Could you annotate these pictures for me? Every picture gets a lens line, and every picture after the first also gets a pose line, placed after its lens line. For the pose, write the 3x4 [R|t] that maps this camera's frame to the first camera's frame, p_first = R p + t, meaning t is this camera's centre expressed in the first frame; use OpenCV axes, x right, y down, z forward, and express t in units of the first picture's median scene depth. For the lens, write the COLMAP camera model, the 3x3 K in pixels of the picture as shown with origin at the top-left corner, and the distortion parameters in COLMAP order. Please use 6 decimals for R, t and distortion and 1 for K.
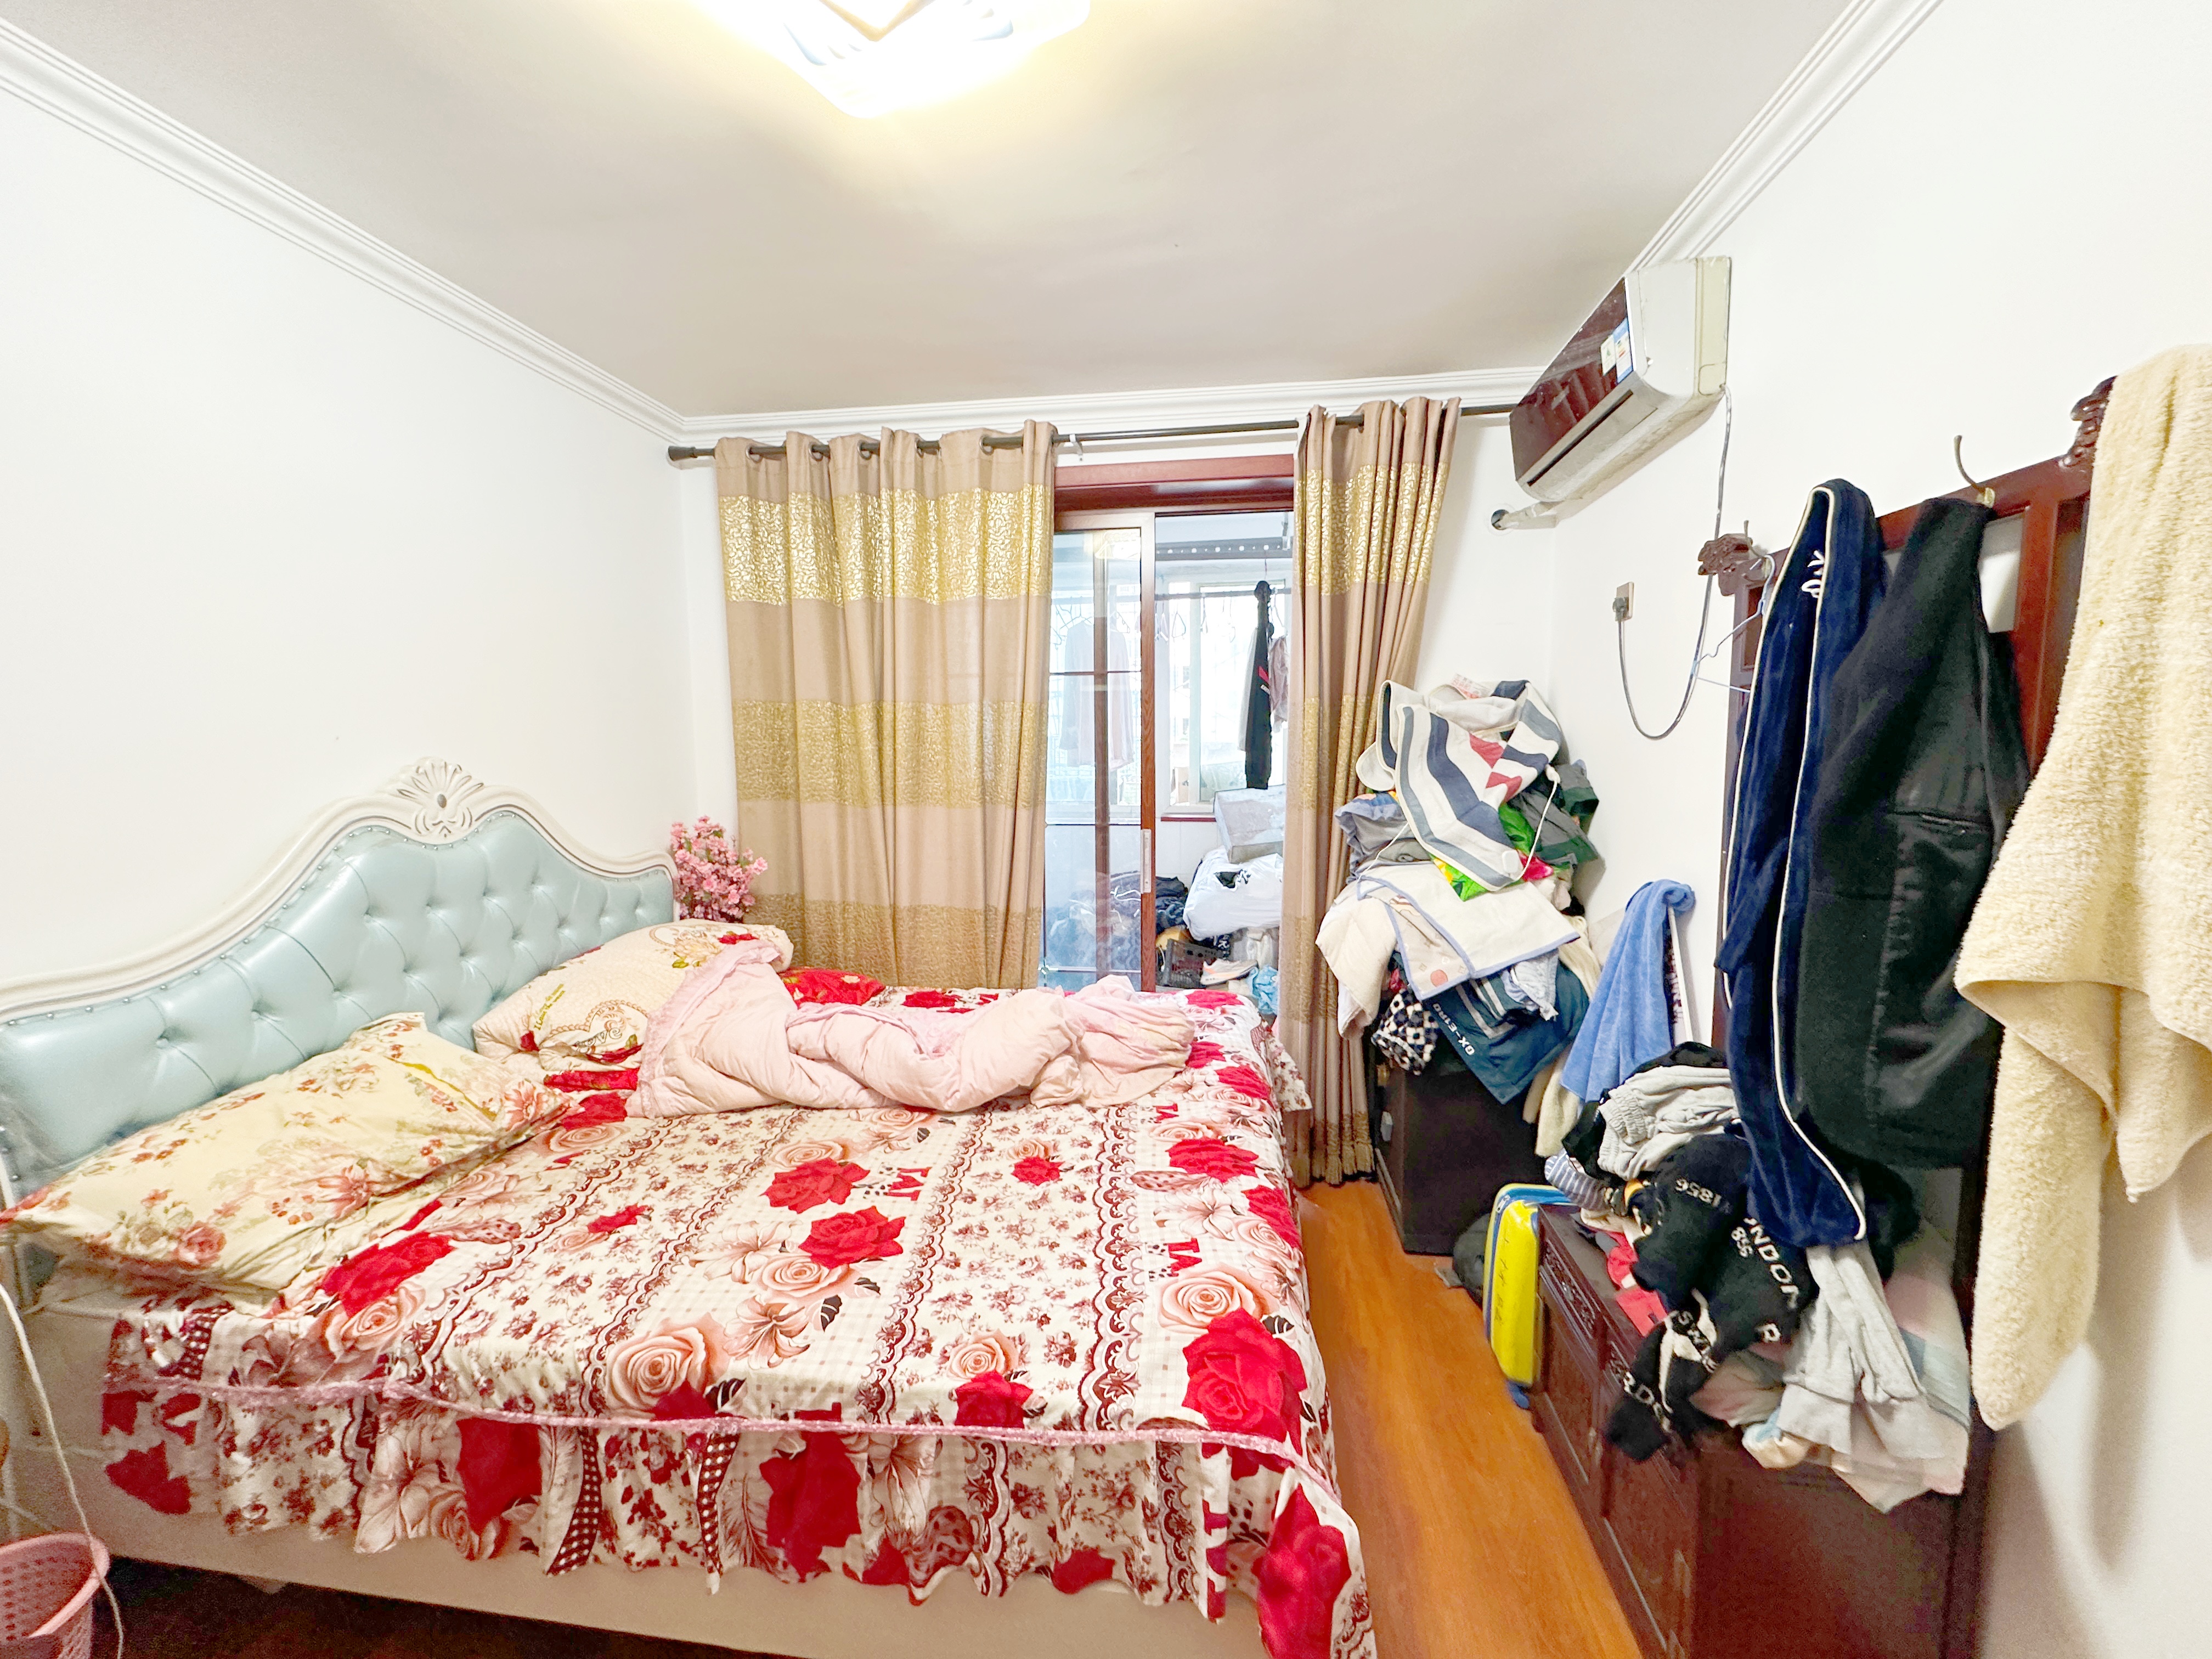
lens RADIAL K [[888.9, 0, 1111.2], [0, 888.9, 831.0], [0, 0, 1]] dist [0.000902, -0.000123]
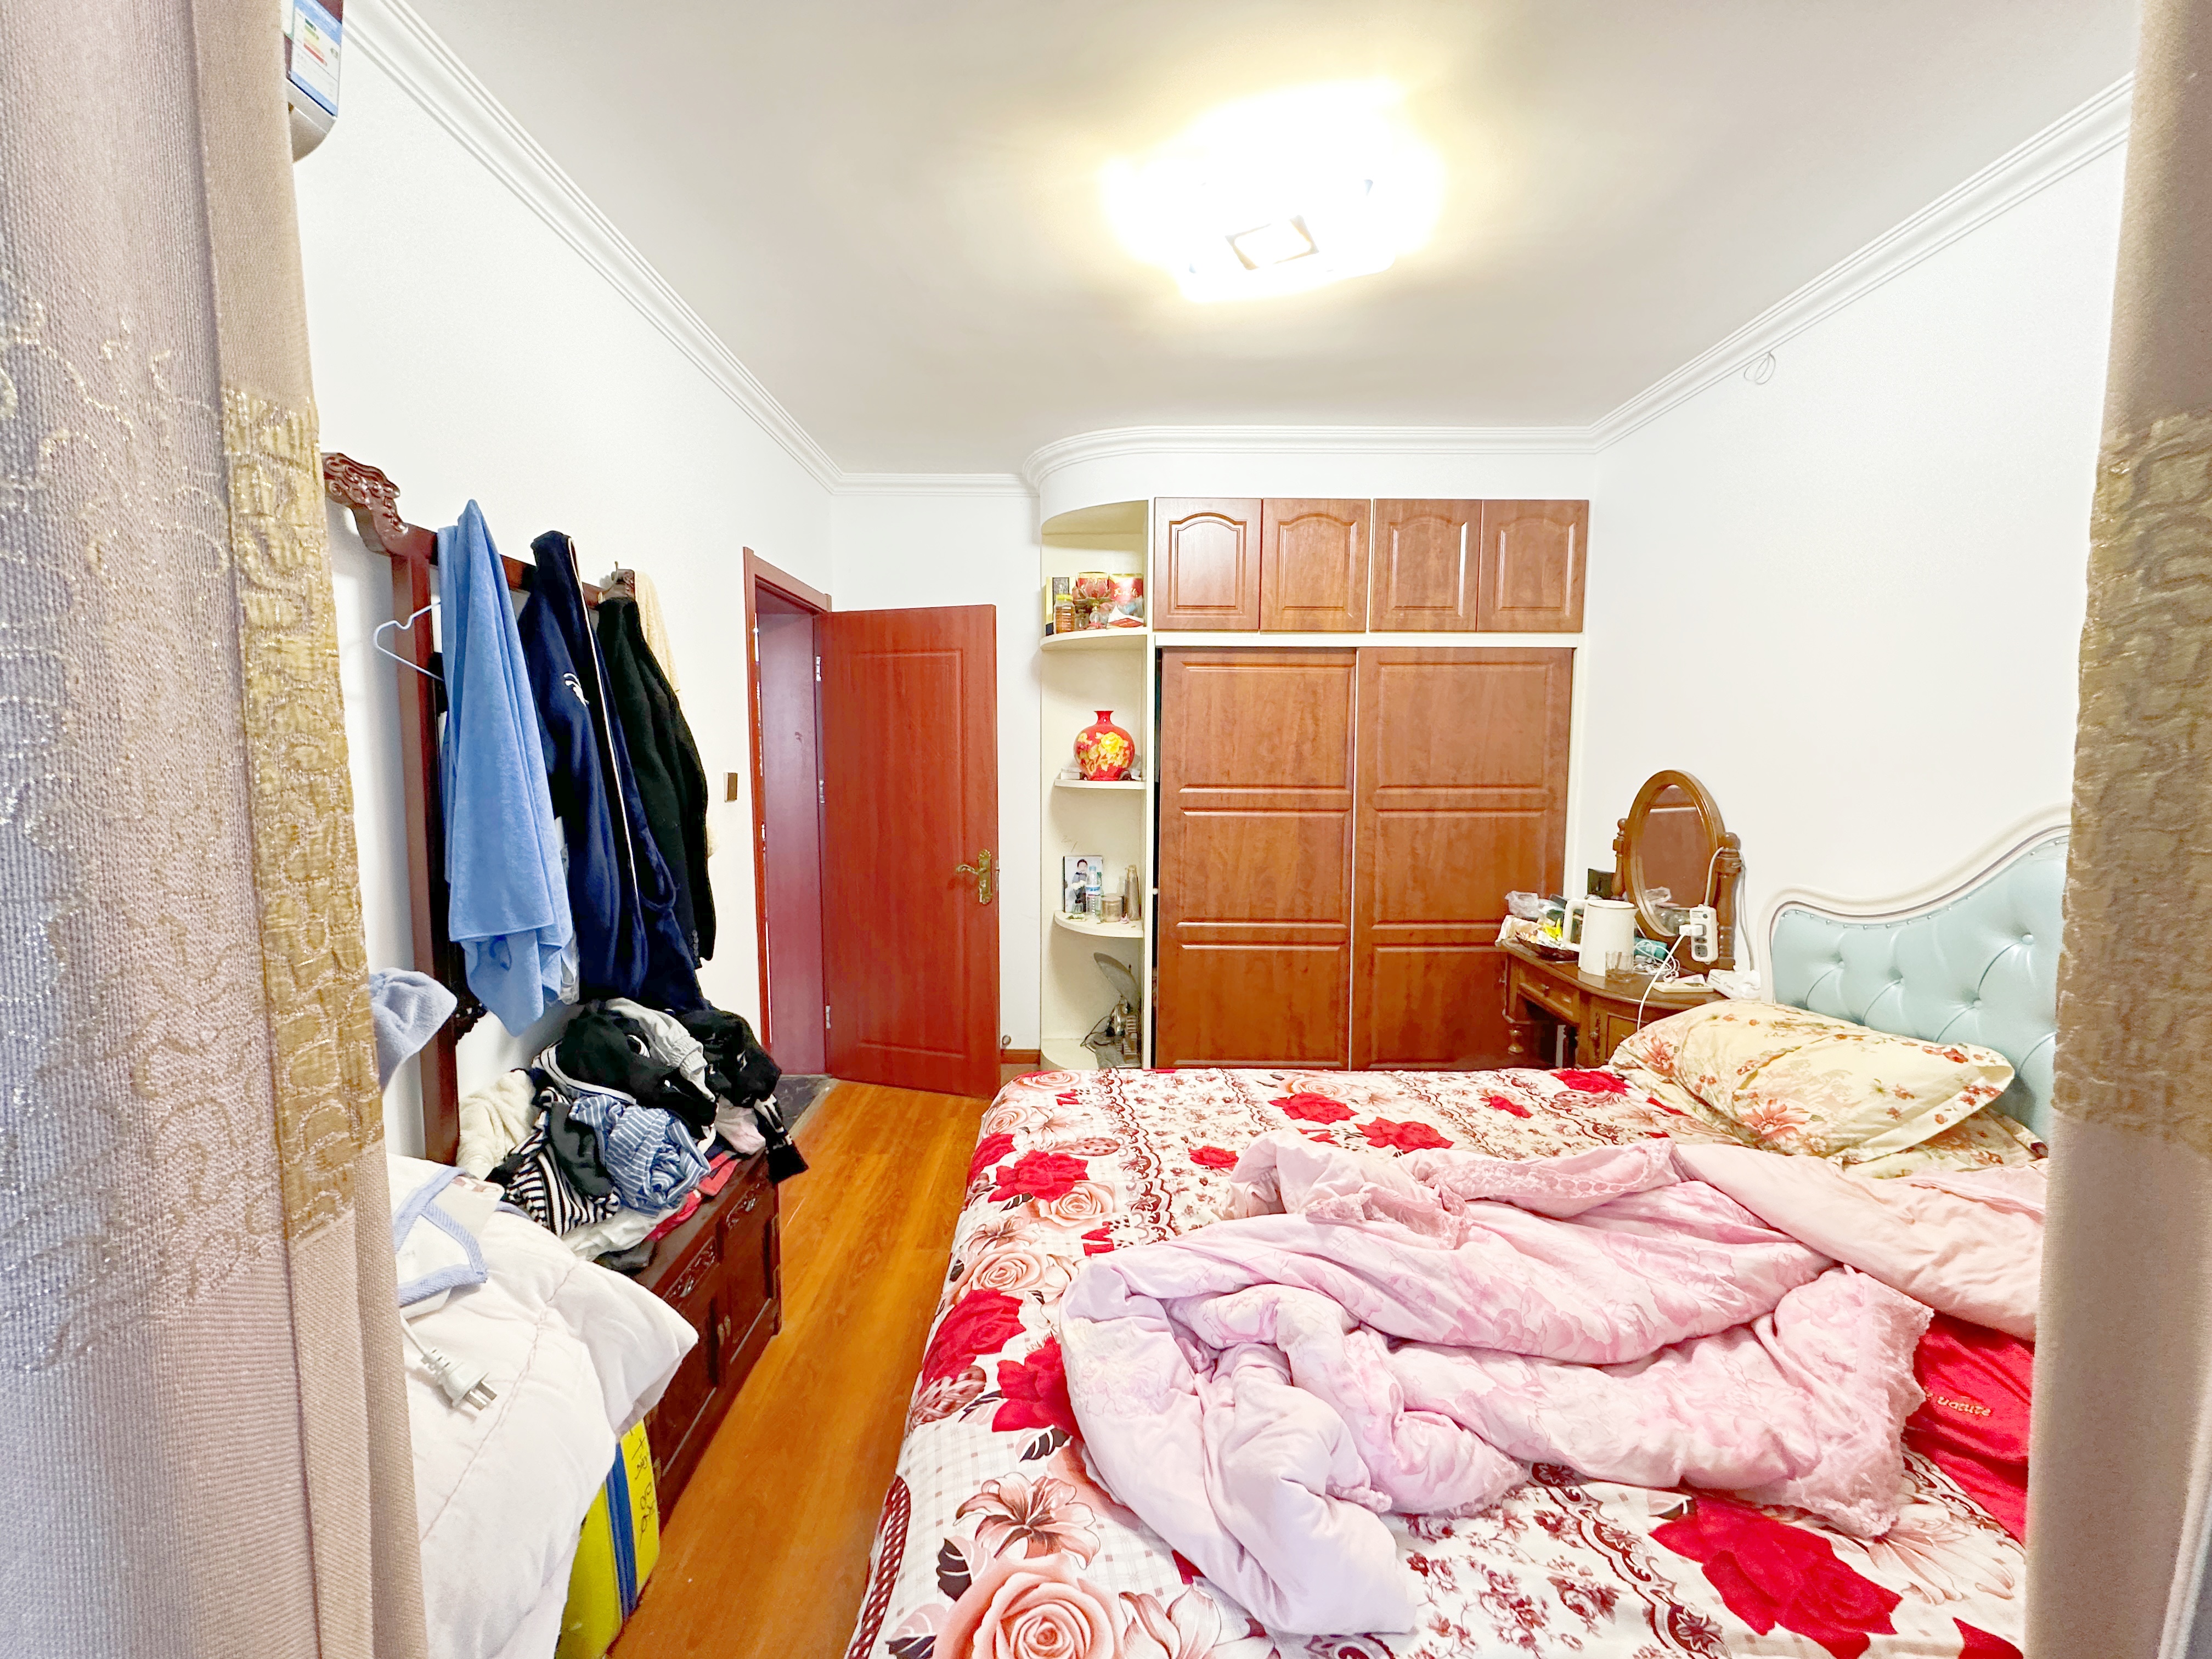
lens RADIAL K [[888.9, 0, 1106.0], [0, 888.9, 823.9], [0, 0, 1]] dist [0.000902, -0.000123]
pose [[-0.989161, 0.020183, -0.145441, 0.198374], [-0.008000, 0.981629, 0.190631, -0.207539], [0.146617, 0.189728, -0.970828, 2.086688]]
